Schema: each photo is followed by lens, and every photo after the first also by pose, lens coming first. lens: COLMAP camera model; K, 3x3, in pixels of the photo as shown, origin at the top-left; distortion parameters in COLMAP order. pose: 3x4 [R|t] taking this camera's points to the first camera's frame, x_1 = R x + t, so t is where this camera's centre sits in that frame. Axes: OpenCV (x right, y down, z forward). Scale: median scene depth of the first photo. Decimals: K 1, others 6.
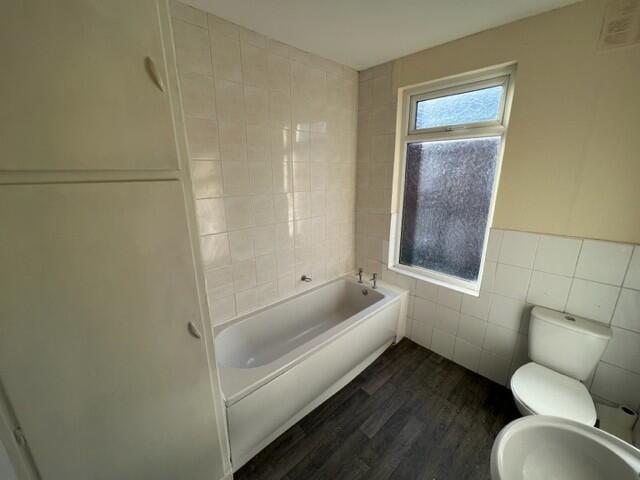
lens RADIAL K [[254.7, 0, 320.5], [0, 254.7, 240.7], [0, 0, 1]] dist [-0.002209, -0.000355]
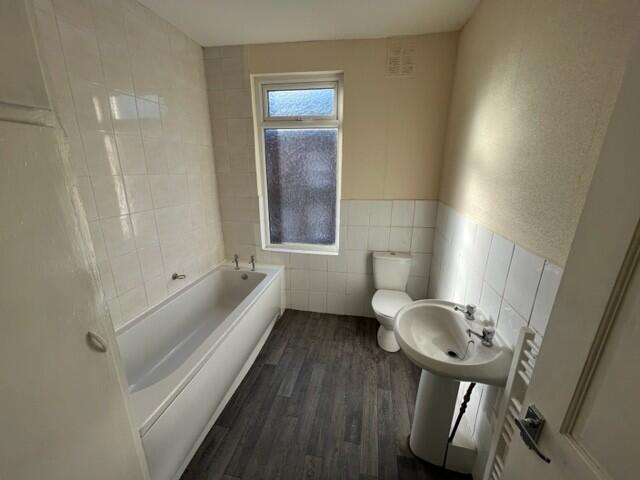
lens RADIAL K [[254.7, 0, 319.7], [0, 254.7, 241.5], [0, 0, 1]] dist [-0.002209, -0.000355]
pose [[0.800033, -0.156290, 0.579241, -0.182453], [0.150172, 0.986906, 0.058871, 0.062048], [-0.580857, 0.039887, 0.813028, 0.012232]]
